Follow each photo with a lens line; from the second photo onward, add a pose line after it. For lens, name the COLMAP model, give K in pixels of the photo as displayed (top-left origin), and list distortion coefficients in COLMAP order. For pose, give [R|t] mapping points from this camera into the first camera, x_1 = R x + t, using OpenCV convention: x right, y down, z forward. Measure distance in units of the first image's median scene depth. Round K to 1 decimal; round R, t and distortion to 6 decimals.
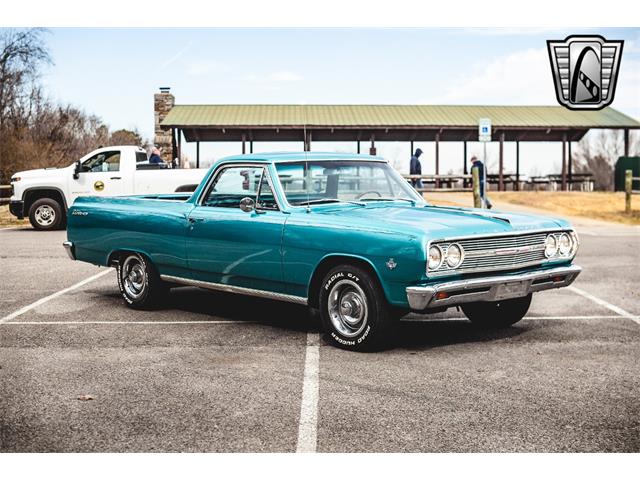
lens RADIAL K [[976.5, 0, 311.1], [0, 976.5, 241.0], [0, 0, 1]] dist [-0.108352, 0.053271]
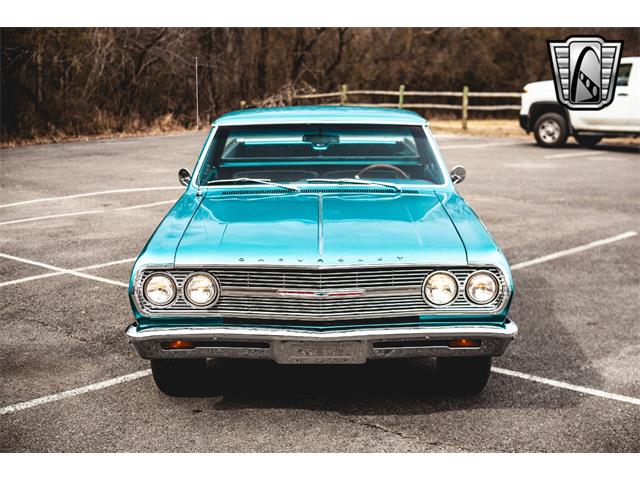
lens RADIAL K [[964.4, 0, 308.7], [0, 964.4, 240.3], [0, 0, 1]] dist [-0.103933, 0.060759]
pose [[0.749993, 0.123657, -0.649784, 0.471349], [-0.052266, 0.990377, 0.128147, -0.081085], [0.659378, -0.062148, 0.749239, 0.404802]]
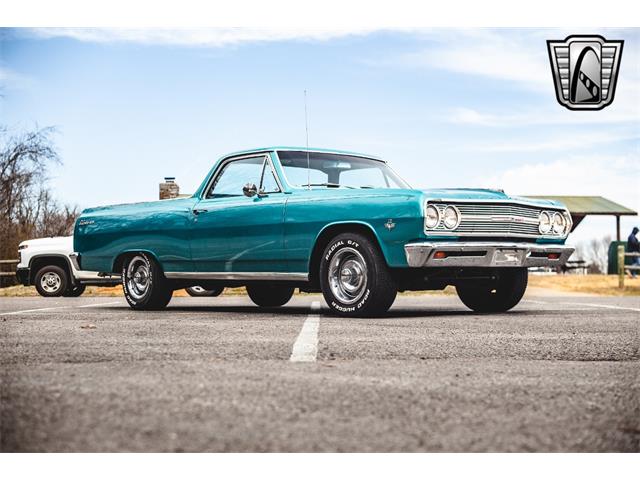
lens RADIAL K [[957.2, 0, 320.0], [0, 957.2, 240.0], [0, 0, 1]] dist [-0.105064, 0.010931]
pose [[0.999960, 0.001708, 0.008742, -0.000245], [-0.000733, 0.993896, -0.110323, 0.111306], [-0.008877, 0.110312, 0.993857, 0.000079]]
